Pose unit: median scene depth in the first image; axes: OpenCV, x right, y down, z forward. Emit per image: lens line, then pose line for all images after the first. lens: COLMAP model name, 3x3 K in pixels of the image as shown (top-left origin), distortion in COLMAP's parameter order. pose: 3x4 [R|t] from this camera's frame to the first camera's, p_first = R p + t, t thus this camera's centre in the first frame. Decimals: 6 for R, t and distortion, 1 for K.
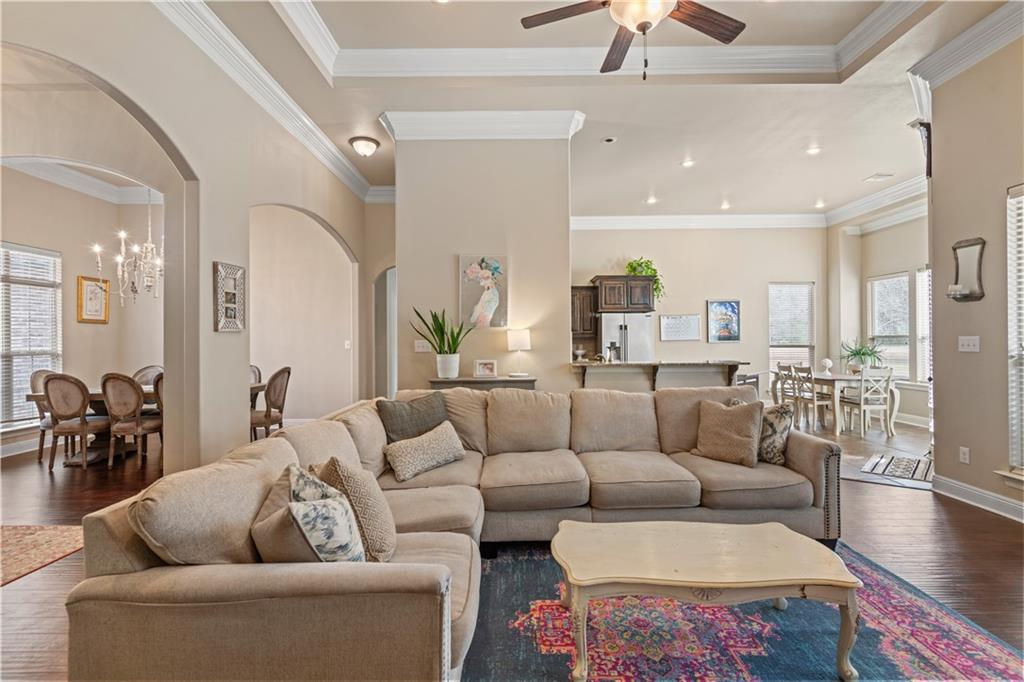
lens RADIAL K [[466.0, 0, 512.2], [0, 466.0, 340.1], [0, 0, 1]] dist [0.010675, -0.006993]
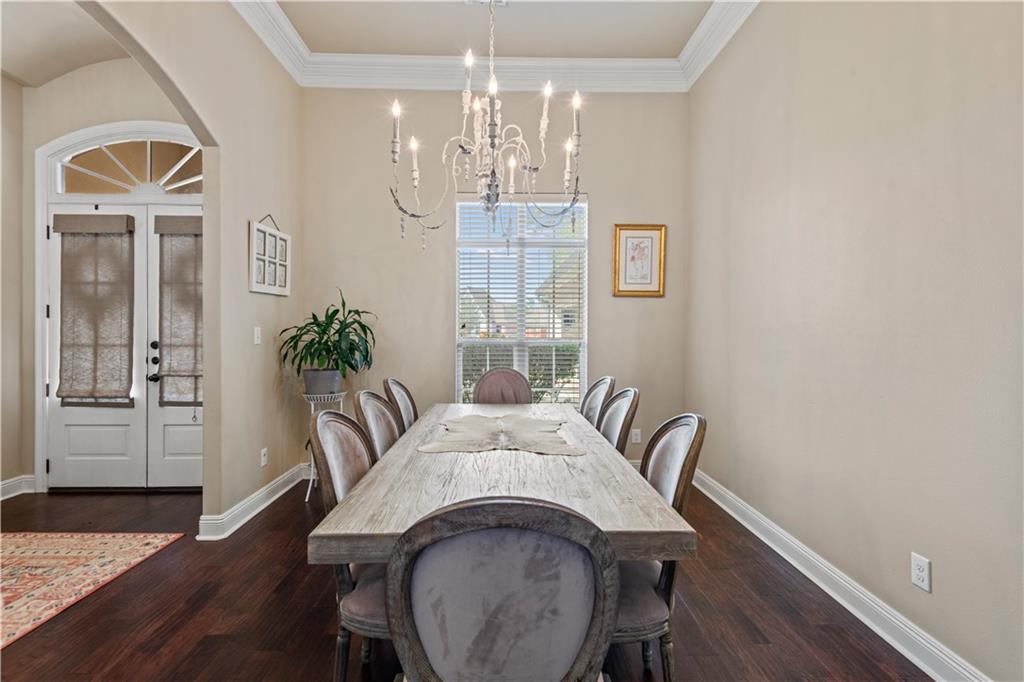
lens RADIAL K [[466.0, 0, 517.1], [0, 466.0, 334.5], [0, 0, 1]] dist [0.010675, -0.006993]
pose [[0.034293, 0.010457, -0.999357, -0.373737], [0.004083, 0.999935, 0.010604, 0.009488], [0.999403, -0.004444, 0.034248, 1.101188]]
